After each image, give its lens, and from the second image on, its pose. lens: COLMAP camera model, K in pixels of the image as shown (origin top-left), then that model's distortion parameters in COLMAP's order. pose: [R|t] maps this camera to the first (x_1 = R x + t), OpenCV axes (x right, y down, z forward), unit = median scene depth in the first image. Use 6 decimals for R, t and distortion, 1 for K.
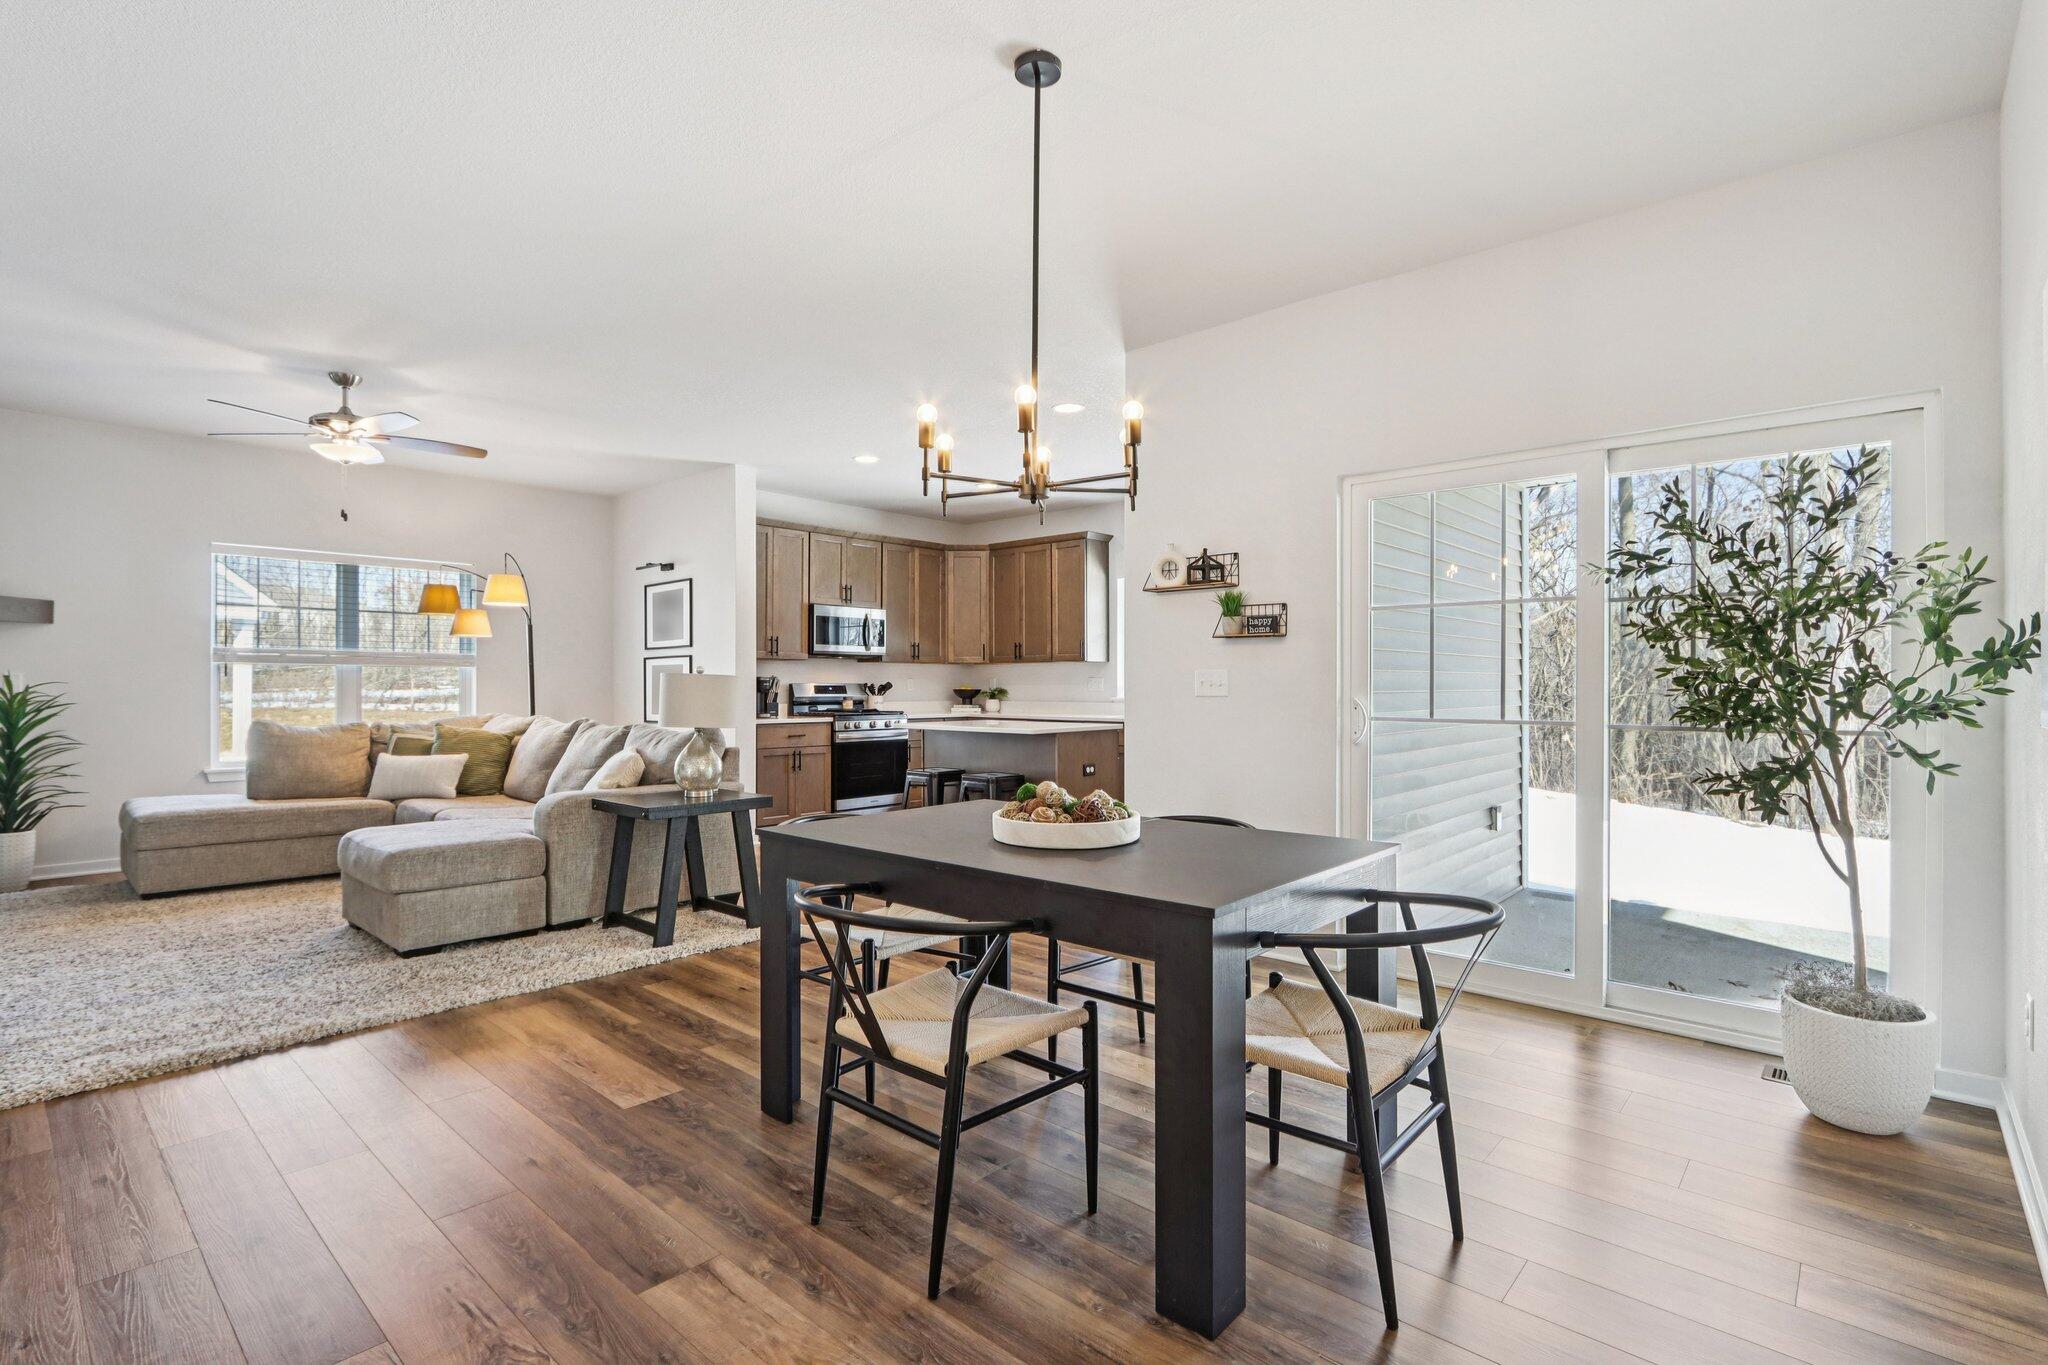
lens RADIAL K [[960.9, 0, 1016.6], [0, 960.9, 681.3], [0, 0, 1]] dist [-0.012839, 0.000211]
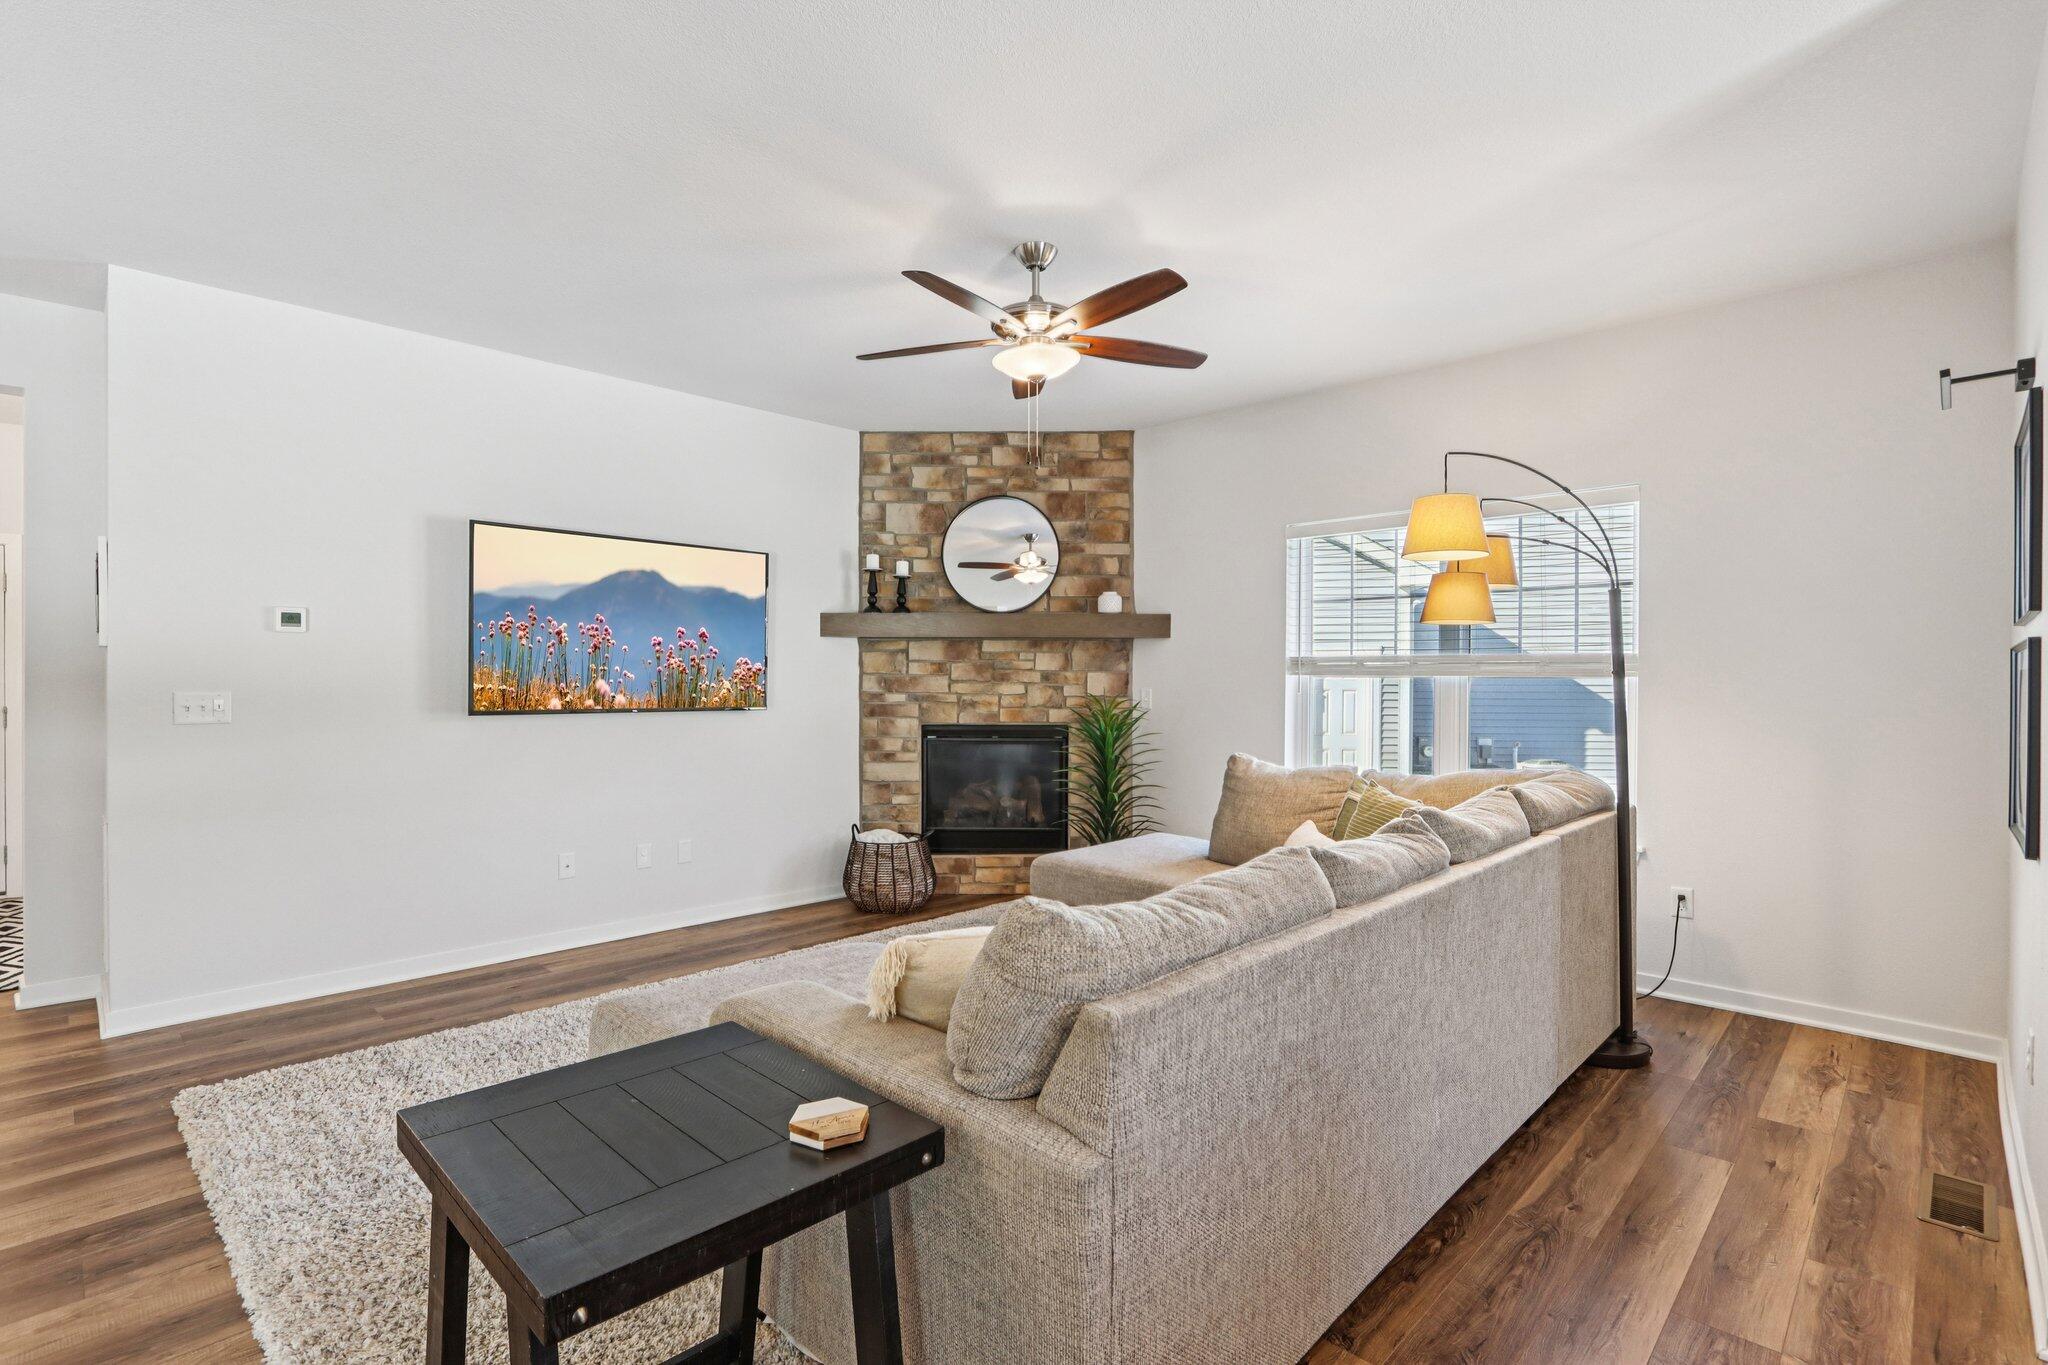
lens RADIAL K [[960.9, 0, 1038.8], [0, 960.9, 684.1], [0, 0, 1]] dist [-0.012839, 0.000211]
pose [[-0.027467, 0.003380, -0.999617, -0.026634], [0.000850, 0.999994, 0.003358, -0.015117], [0.999622, -0.000757, -0.027469, 0.690469]]
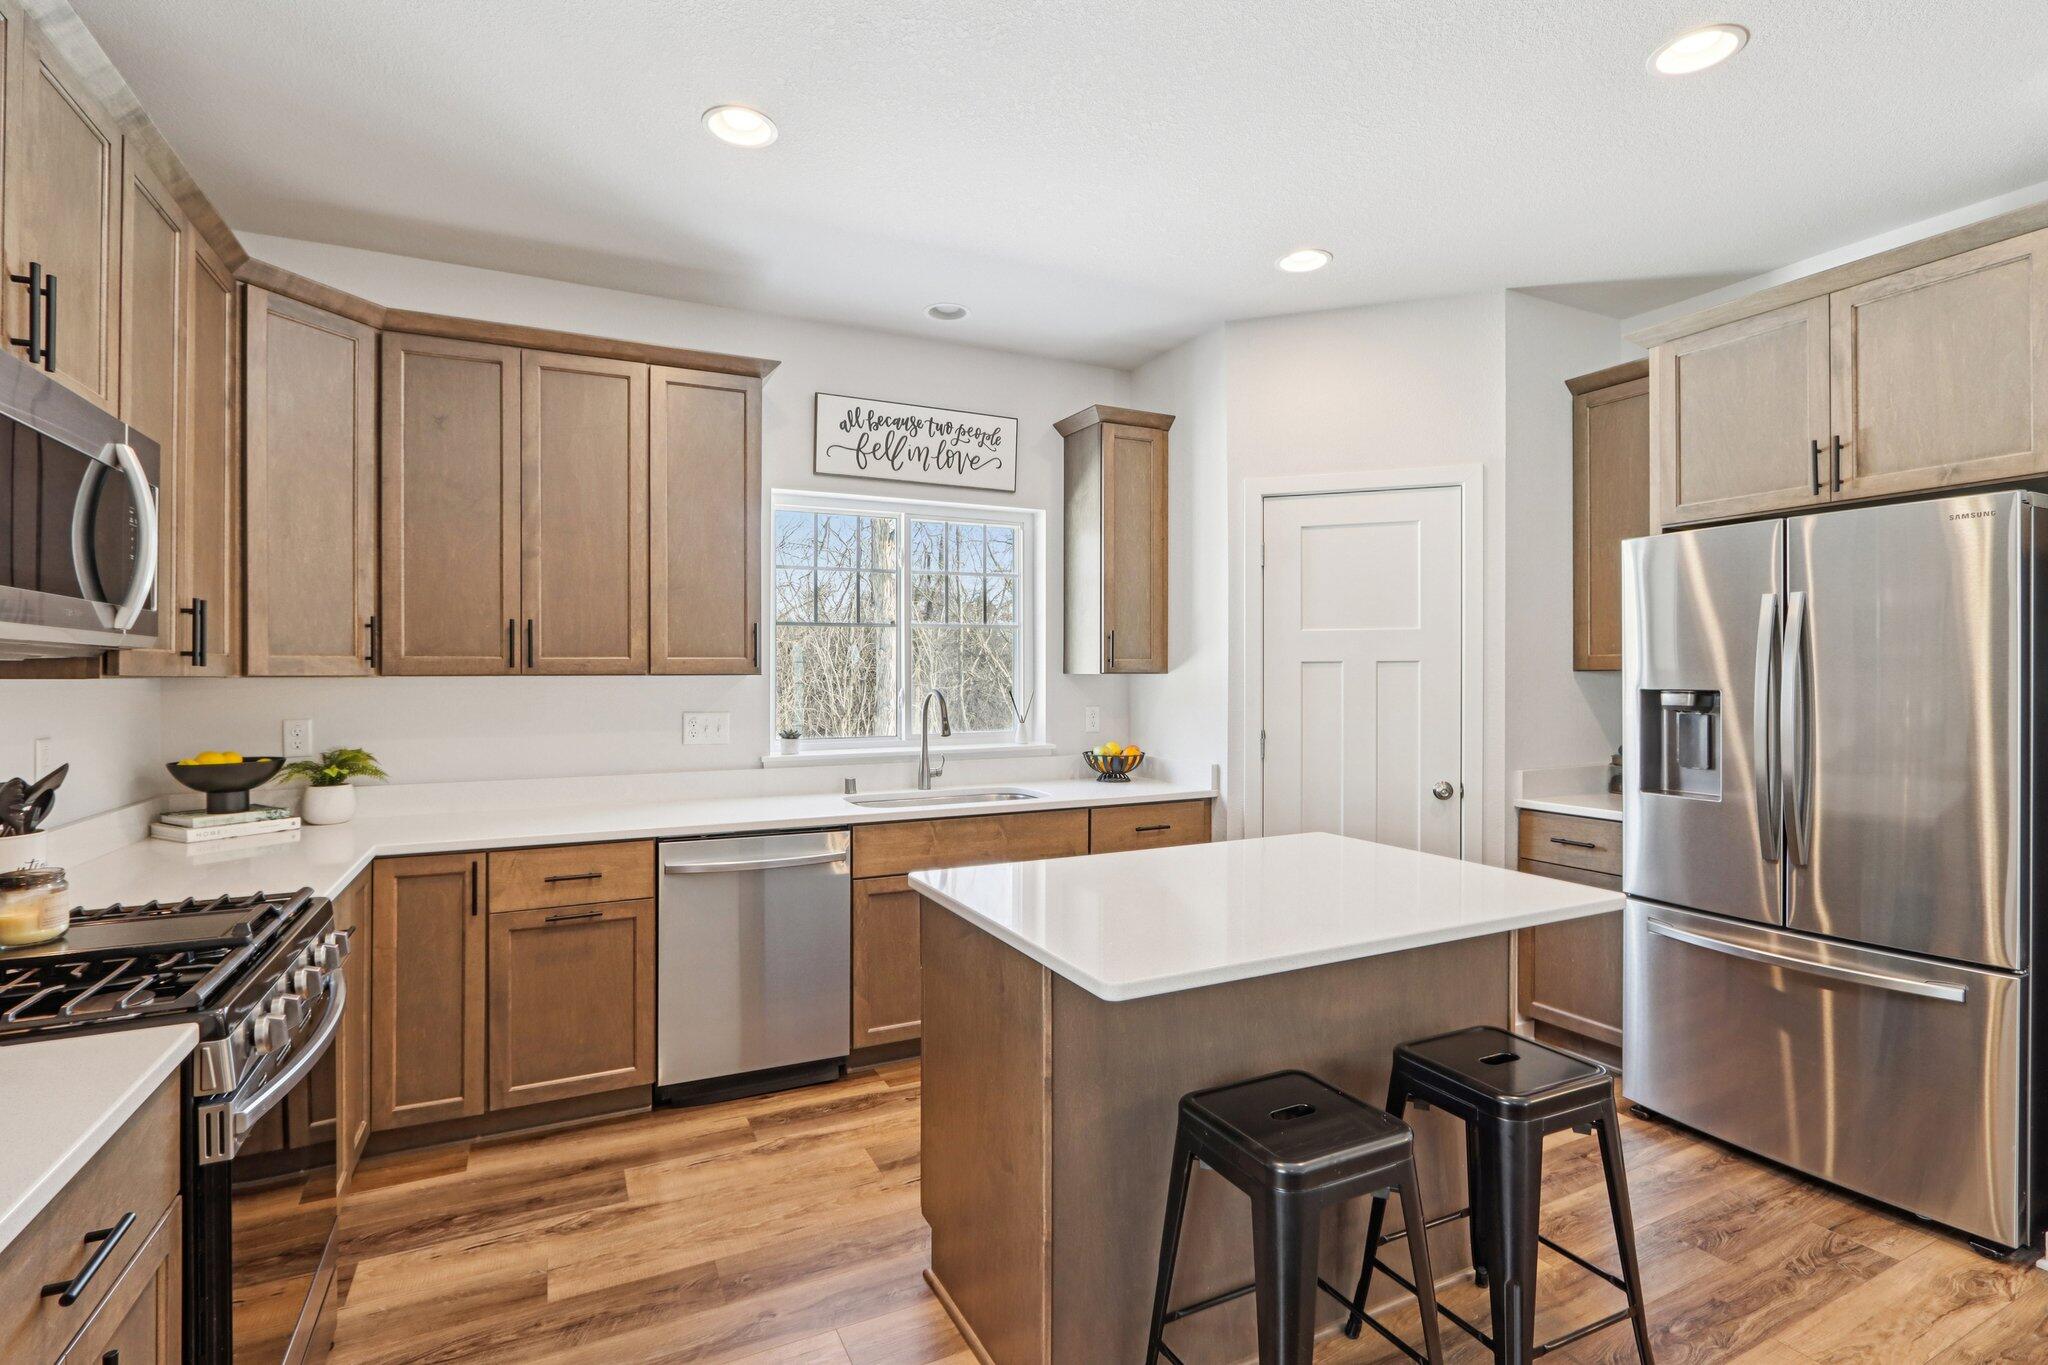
lens RADIAL K [[960.9, 0, 1015.6], [0, 960.9, 672.8], [0, 0, 1]] dist [-0.012839, 0.000211]
pose [[0.372188, -0.001079, 0.928157, -0.301724], [-0.000658, 0.999999, 0.001426, -0.025368], [-0.928157, -0.001142, 0.372187, 0.835288]]
